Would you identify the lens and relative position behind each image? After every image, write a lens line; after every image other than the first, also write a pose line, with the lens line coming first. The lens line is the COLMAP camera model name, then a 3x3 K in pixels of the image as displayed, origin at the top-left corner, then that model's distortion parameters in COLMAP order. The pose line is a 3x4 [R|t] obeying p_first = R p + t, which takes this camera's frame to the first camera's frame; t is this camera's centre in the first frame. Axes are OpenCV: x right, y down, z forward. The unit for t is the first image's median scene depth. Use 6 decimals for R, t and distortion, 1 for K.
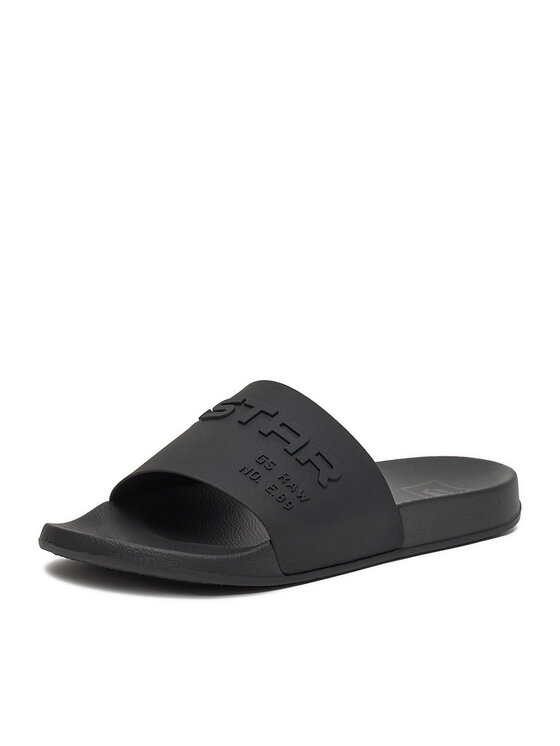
lens RADIAL K [[1212.4, 0, 280.0], [0, 1212.4, 373.2], [0, 0, 1]] dist [-0.016905, 0.000000]
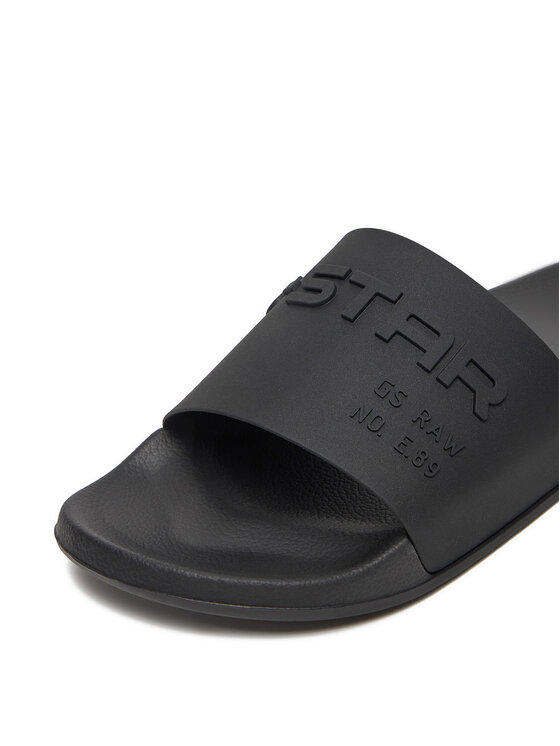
lens RADIAL K [[1110.6, 0, 279.8], [0, 1110.6, 372.8], [0, 0, 1]] dist [0.256492, 0.000000]
pose [[0.995113, -0.045930, -0.087413, -0.017642], [0.065152, 0.970604, 0.231697, -0.073620], [0.074202, -0.236260, 0.968853, 0.425024]]
